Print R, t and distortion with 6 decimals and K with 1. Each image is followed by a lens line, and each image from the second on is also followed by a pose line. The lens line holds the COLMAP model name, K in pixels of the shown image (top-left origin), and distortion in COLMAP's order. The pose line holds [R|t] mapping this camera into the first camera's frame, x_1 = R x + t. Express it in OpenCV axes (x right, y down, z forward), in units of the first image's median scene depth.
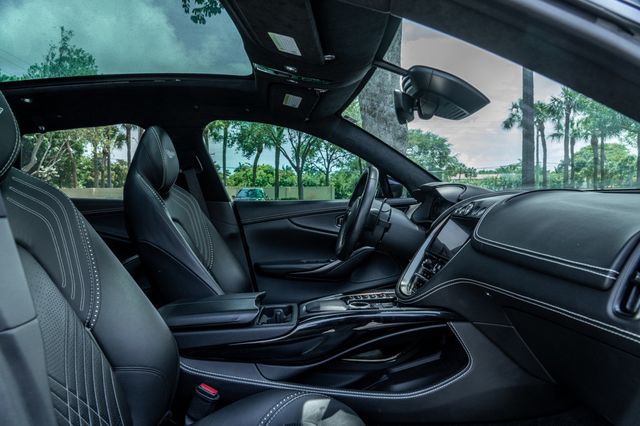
lens RADIAL K [[439.2, 0, 325.5], [0, 439.2, 175.1], [0, 0, 1]] dist [-0.004172, -0.001700]
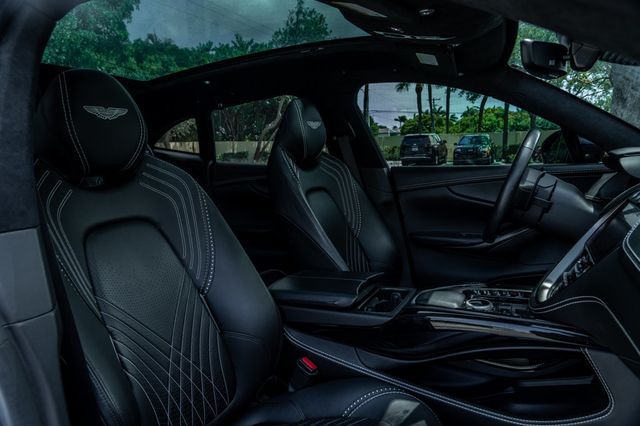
lens RADIAL K [[448.3, 0, 319.0], [0, 448.3, 177.0], [0, 0, 1]] dist [-0.019382, 0.000459]
pose [[0.871744, 0.017263, -0.489657, 0.146770], [0.043388, 0.992733, 0.112243, -0.038065], [0.488036, -0.119092, 0.864661, 0.082068]]
